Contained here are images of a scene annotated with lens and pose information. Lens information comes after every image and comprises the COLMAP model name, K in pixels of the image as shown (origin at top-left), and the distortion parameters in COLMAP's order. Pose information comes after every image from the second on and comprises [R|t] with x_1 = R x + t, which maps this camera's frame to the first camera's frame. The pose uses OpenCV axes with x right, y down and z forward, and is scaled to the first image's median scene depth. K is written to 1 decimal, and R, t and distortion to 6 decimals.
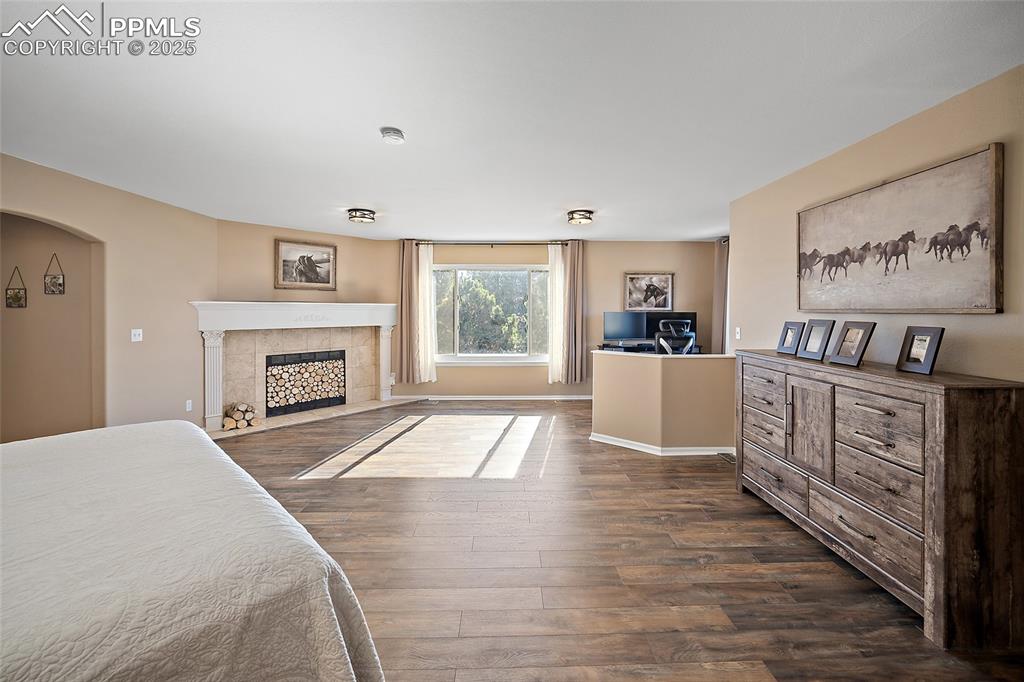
lens RADIAL K [[418.5, 0, 515.1], [0, 418.5, 315.4], [0, 0, 1]] dist [-0.002546, -0.000341]
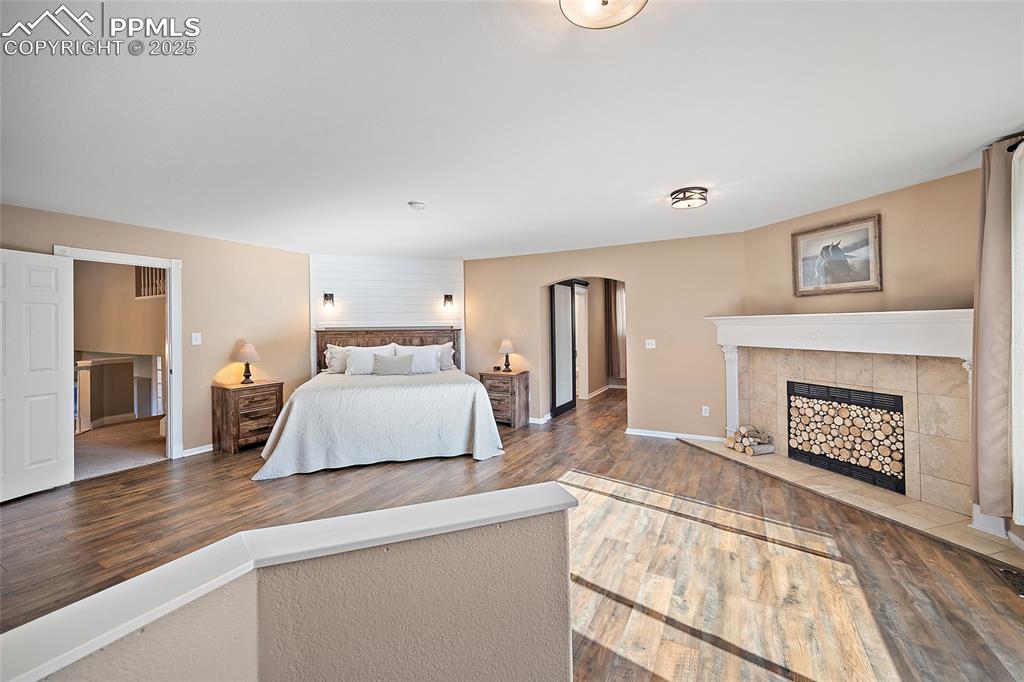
lens RADIAL K [[405.2, 0, 515.1], [0, 405.2, 332.5], [0, 0, 1]] dist [-0.003354, -0.000386]
pose [[-0.488938, 0.017675, -0.872139, 0.330622], [-0.002055, 0.999769, 0.021414, -0.012859], [0.872316, 0.012263, -0.488789, 0.881093]]
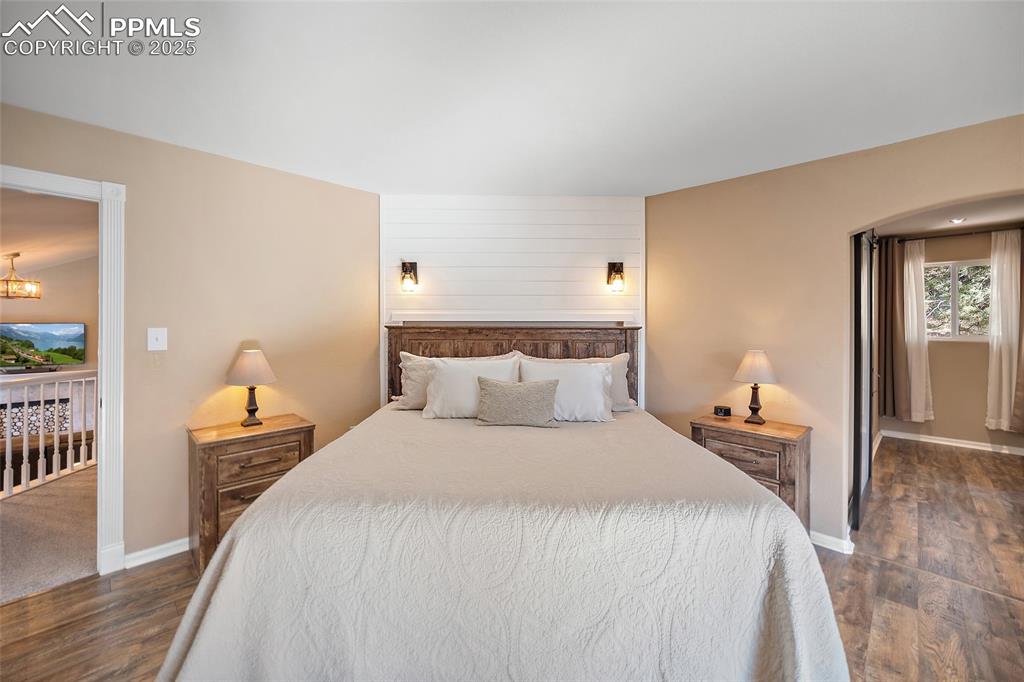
lens RADIAL K [[412.6, 0, 513.5], [0, 412.6, 323.2], [0, 0, 1]] dist [-0.000828, 0.000055]
pose [[-0.714341, -0.001047, -0.699797, -0.036202], [-0.013101, 0.999844, 0.011877, -0.008884], [0.699675, 0.017652, -0.714243, 0.489064]]
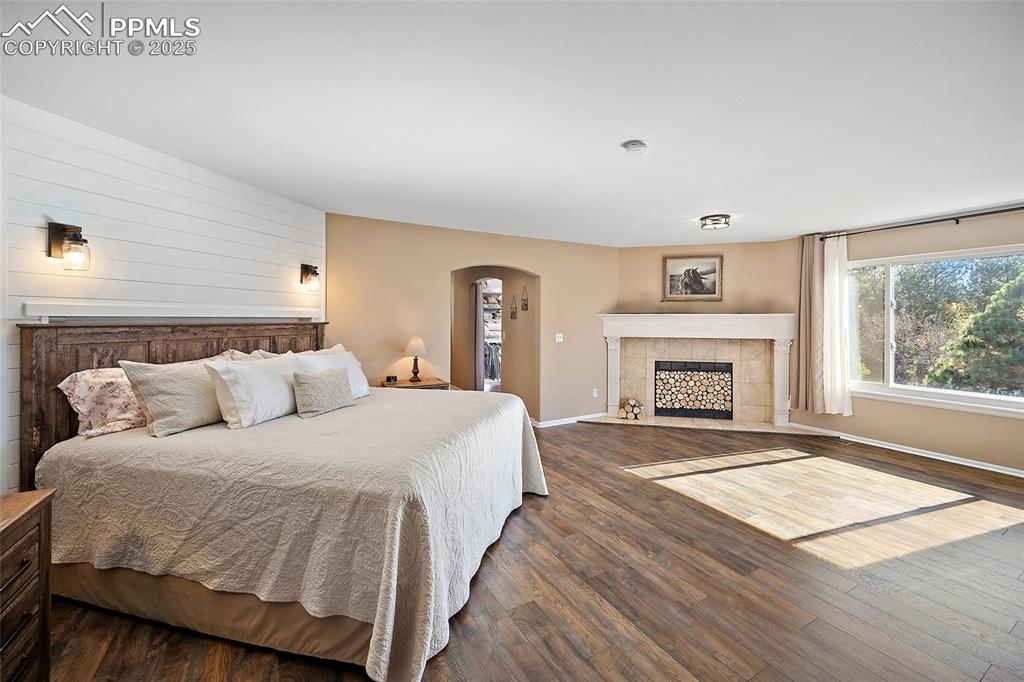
lens RADIAL K [[412.6, 0, 513.5], [0, 412.6, 323.2], [0, 0, 1]] dist [-0.000828, 0.000055]
pose [[0.475089, 0.008637, -0.879896, 0.197102], [-0.014185, 0.999897, 0.002157, -0.002896], [0.879824, 0.011456, 0.475162, 0.123218]]
